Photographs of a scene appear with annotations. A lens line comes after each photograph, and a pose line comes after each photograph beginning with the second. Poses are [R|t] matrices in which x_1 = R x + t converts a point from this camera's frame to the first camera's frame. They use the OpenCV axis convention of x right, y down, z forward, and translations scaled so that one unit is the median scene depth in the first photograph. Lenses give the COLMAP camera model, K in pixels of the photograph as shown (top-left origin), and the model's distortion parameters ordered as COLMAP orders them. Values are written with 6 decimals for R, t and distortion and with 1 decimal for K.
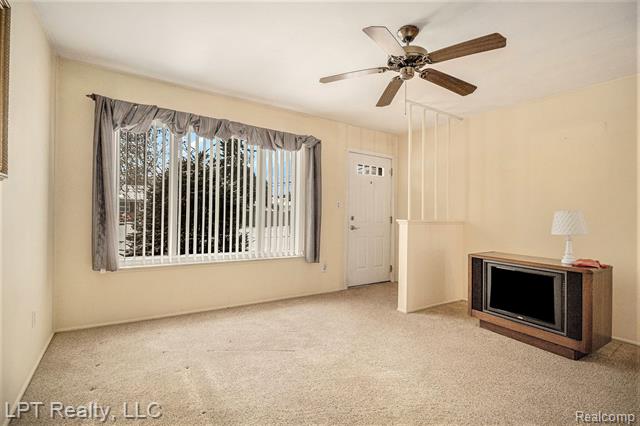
lens RADIAL K [[286.8, 0, 320.0], [0, 286.8, 213.0], [0, 0, 1]] dist [0.000114, 0.000003]
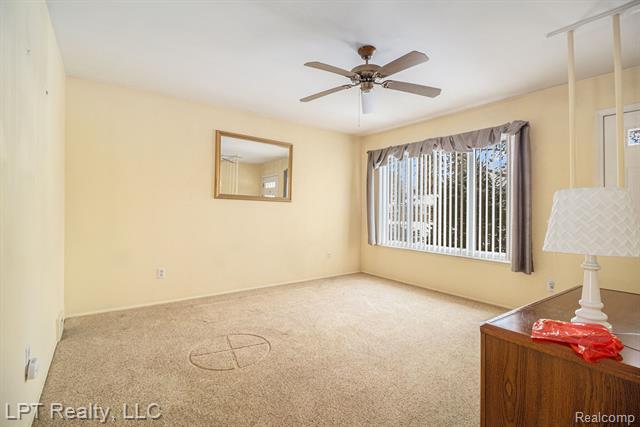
lens RADIAL K [[298.4, 0, 319.4], [0, 298.4, 205.2], [0, 0, 1]] dist [-0.000704, -0.000073]
pose [[0.076871, -0.031500, -0.996543, 0.882251], [0.001423, 0.999503, -0.031484, 0.006373], [0.997040, 0.001003, 0.076878, 0.400908]]
